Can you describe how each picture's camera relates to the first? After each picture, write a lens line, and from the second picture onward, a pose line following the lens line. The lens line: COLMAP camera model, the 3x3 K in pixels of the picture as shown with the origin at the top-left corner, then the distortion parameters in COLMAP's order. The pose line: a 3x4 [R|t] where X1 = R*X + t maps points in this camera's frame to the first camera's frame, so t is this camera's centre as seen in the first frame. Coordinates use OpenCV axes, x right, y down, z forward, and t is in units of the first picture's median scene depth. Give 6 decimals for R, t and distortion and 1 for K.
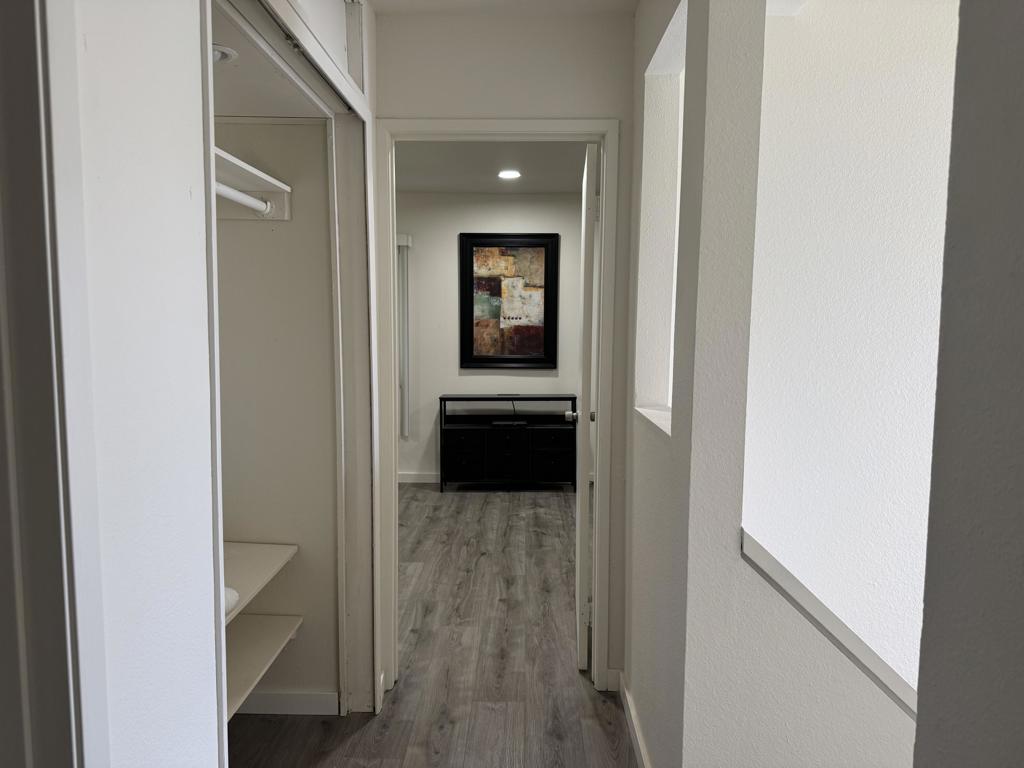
lens RADIAL K [[704.3, 0, 514.3], [0, 704.3, 389.0], [0, 0, 1]] dist [0.007961, -0.000109]
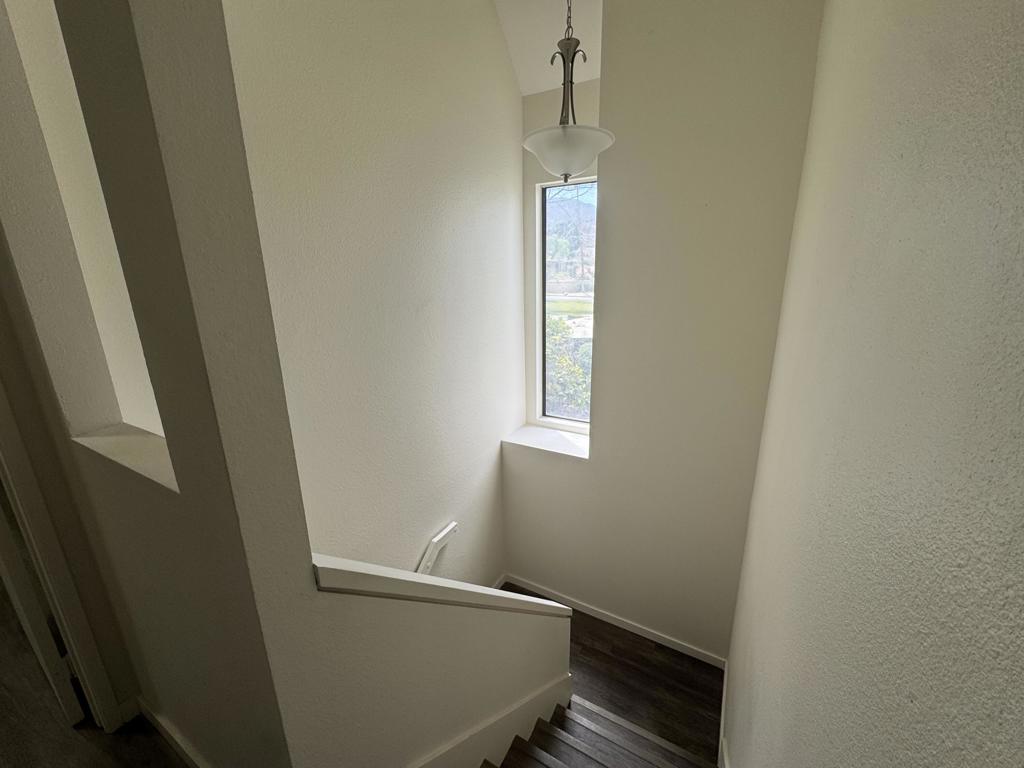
lens RADIAL K [[416.6, 0, 514.4], [0, 416.6, 383.8], [0, 0, 1]] dist [-0.003554, 0.000126]
pose [[0.479251, -0.249712, 0.841405, 0.013824], [0.097866, 0.967898, 0.231509, -0.035709], [-0.872205, -0.028606, 0.488304, 0.139411]]
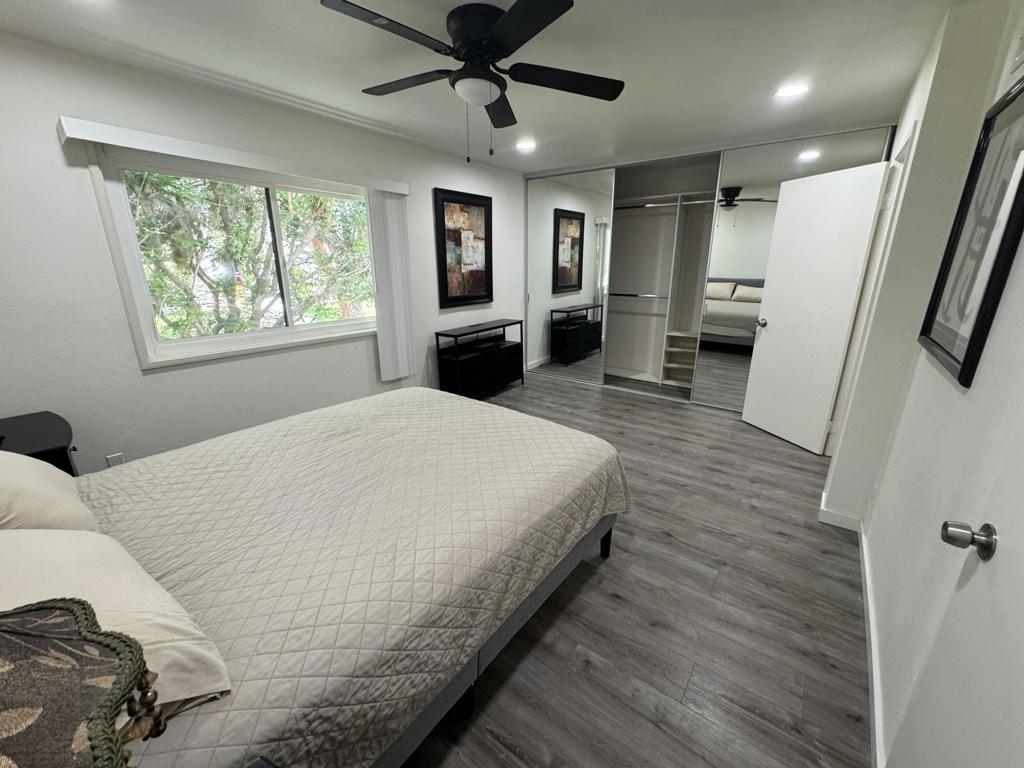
lens RADIAL K [[416.6, 0, 512.9], [0, 416.6, 381.8], [0, 0, 1]] dist [-0.003554, 0.000126]
pose [[0.592446, -0.236050, 0.770252, -0.585576], [0.080853, 0.968705, 0.234679, -0.065592], [-0.801542, -0.076758, 0.592991, 0.477980]]
